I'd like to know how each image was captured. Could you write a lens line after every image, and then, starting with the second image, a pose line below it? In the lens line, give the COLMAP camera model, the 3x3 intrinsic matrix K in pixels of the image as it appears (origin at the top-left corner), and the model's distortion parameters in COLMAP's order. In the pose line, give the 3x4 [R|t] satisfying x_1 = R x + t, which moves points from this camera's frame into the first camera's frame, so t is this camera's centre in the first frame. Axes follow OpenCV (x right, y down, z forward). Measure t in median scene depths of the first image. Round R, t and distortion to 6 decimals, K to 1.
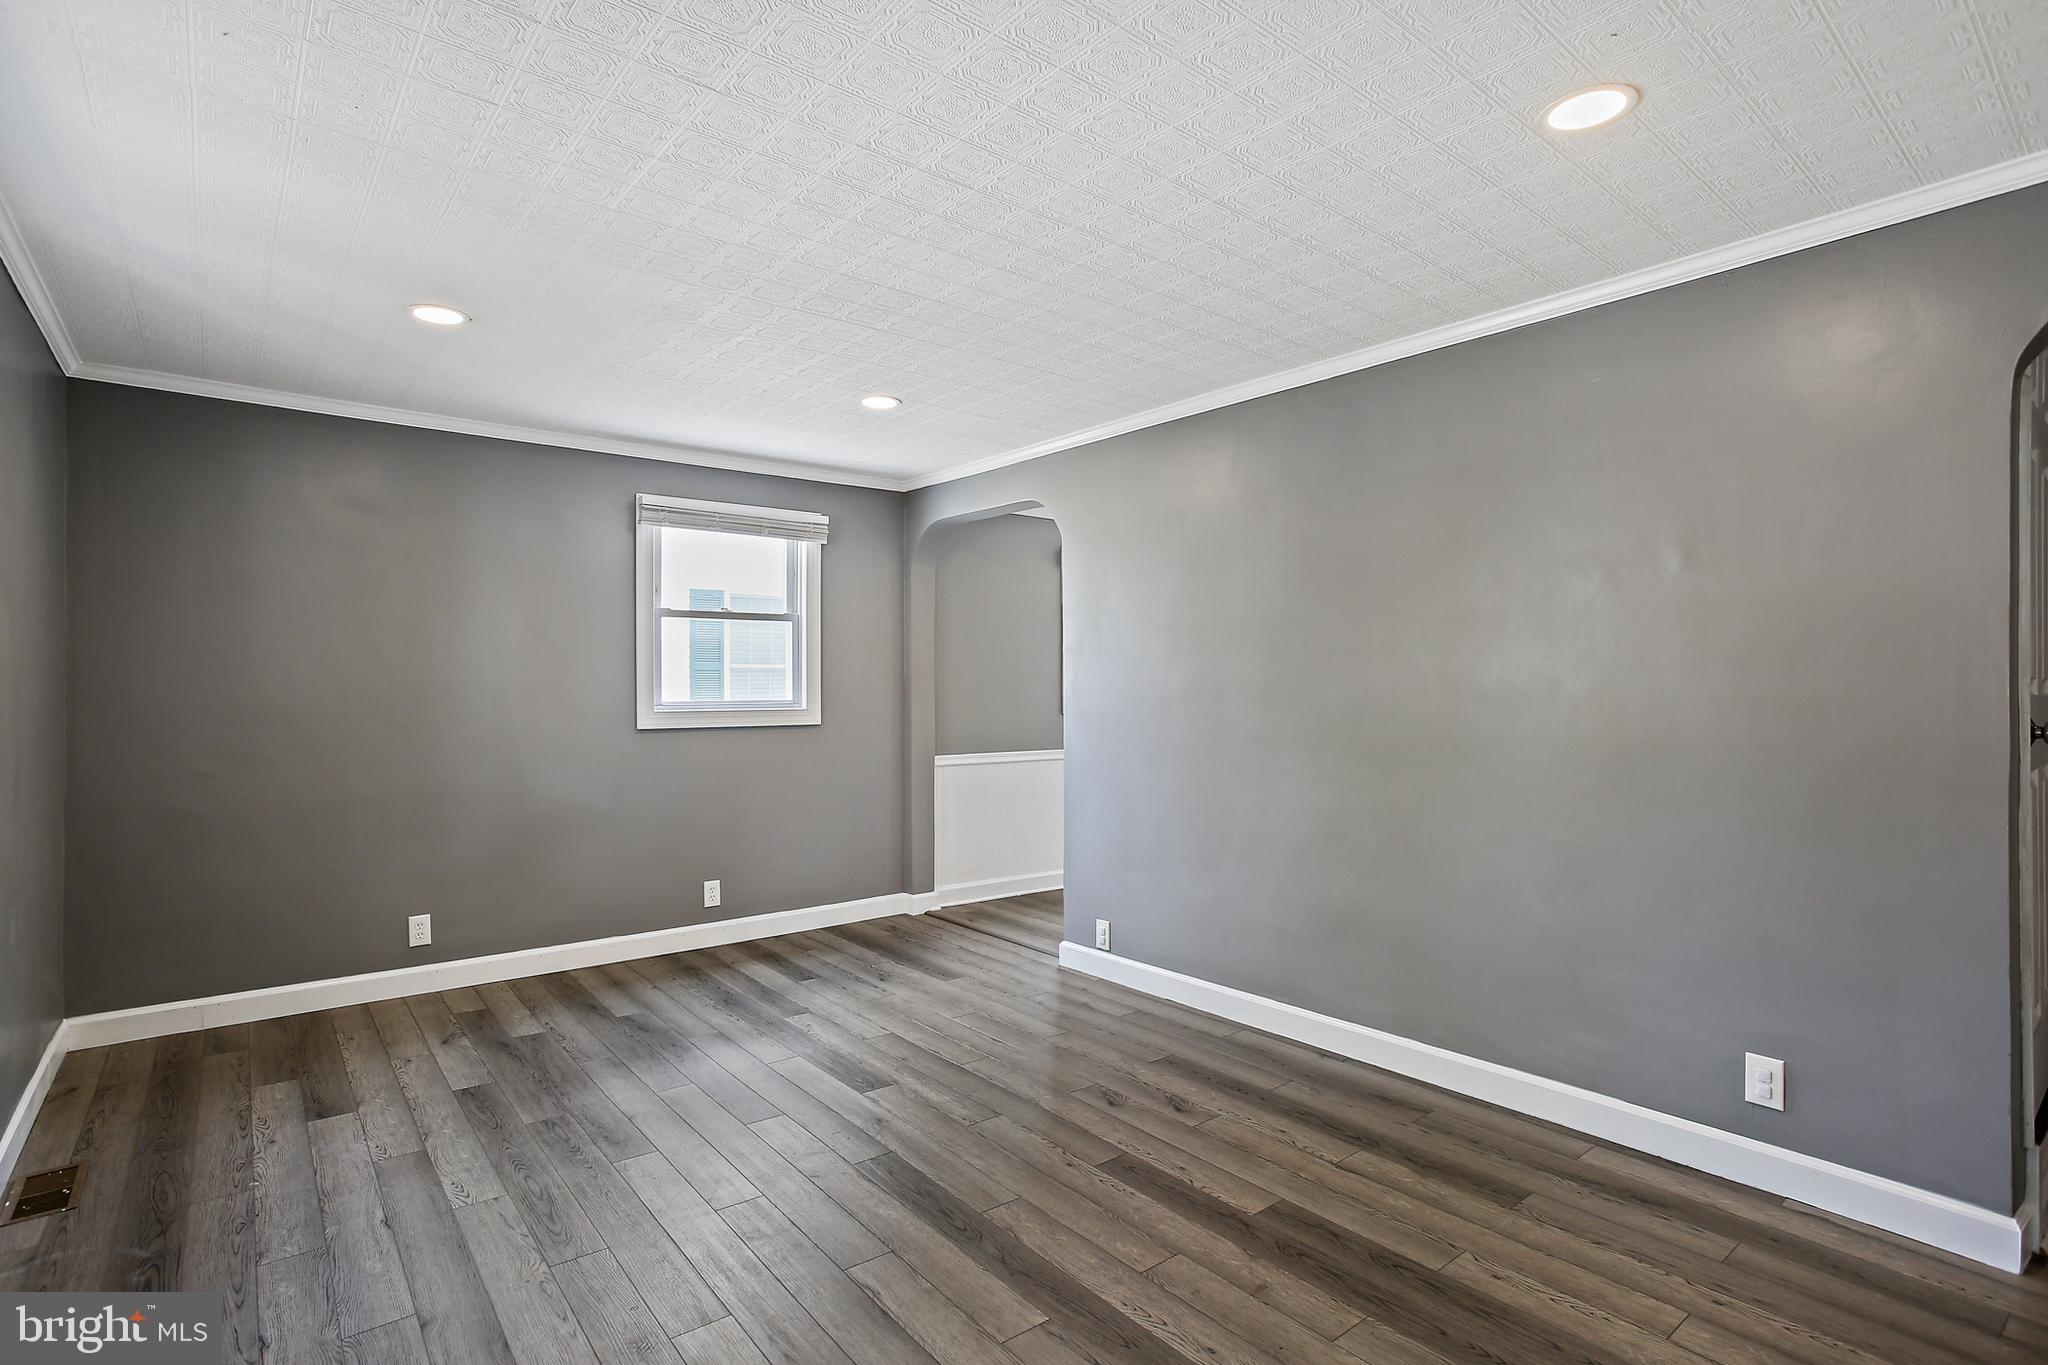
lens RADIAL K [[1013.5, 0, 1008.9], [0, 1013.5, 693.5], [0, 0, 1]] dist [-0.041480, 0.039435]
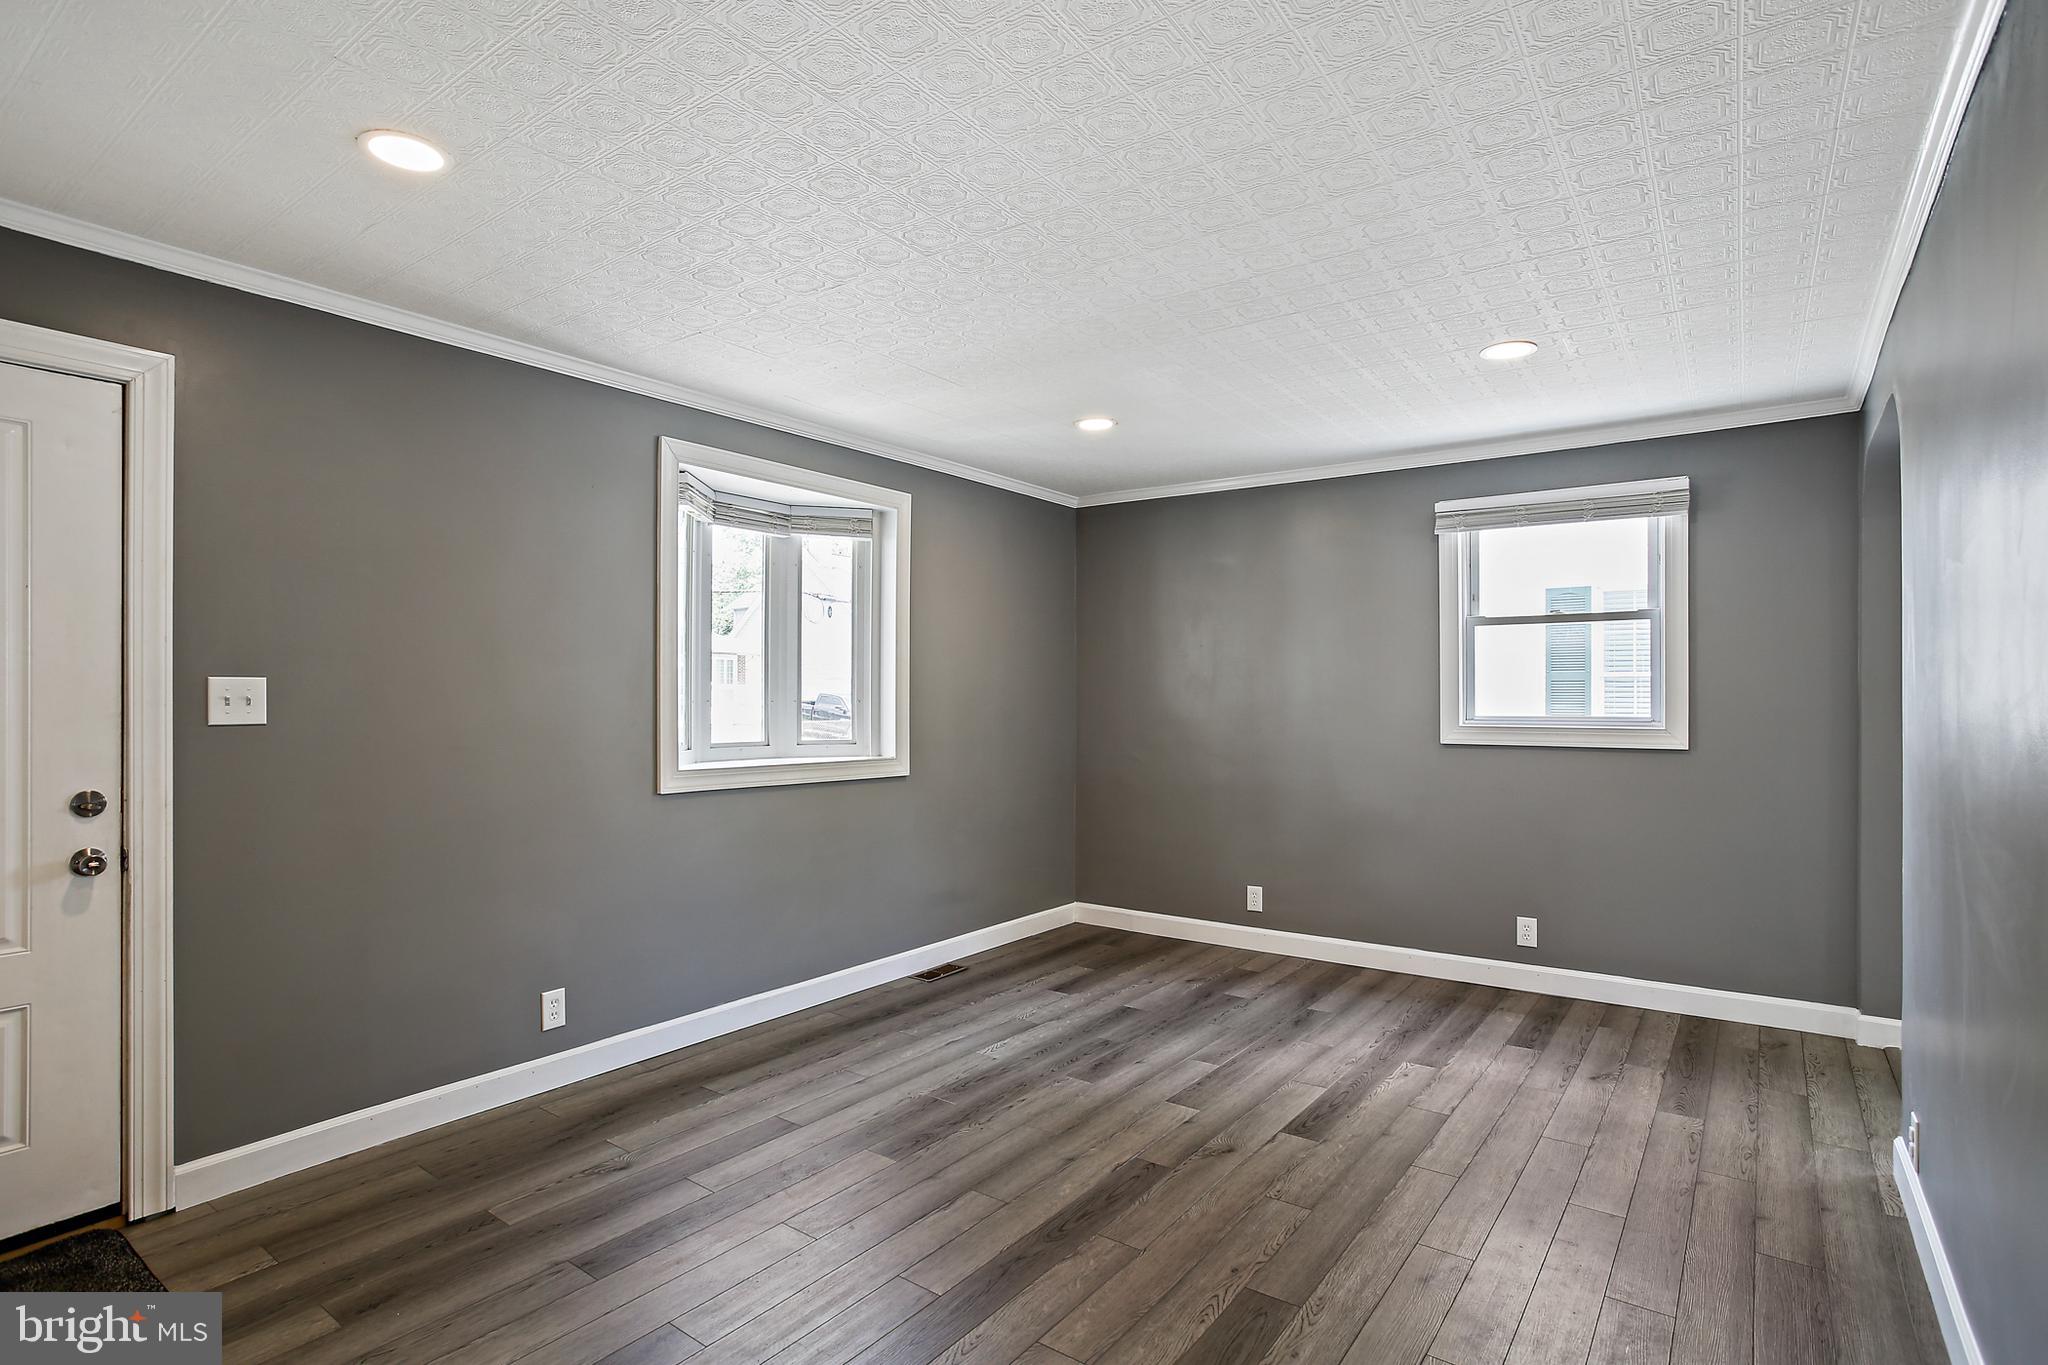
lens RADIAL K [[1013.5, 0, 1008.9], [0, 1013.5, 693.5], [0, 0, 1]] dist [-0.041480, 0.039435]
pose [[0.272847, -0.004729, -0.962046, 0.515224], [-0.010749, 0.999911, -0.007964, -0.000258], [0.961997, 0.012514, 0.272772, 0.372862]]
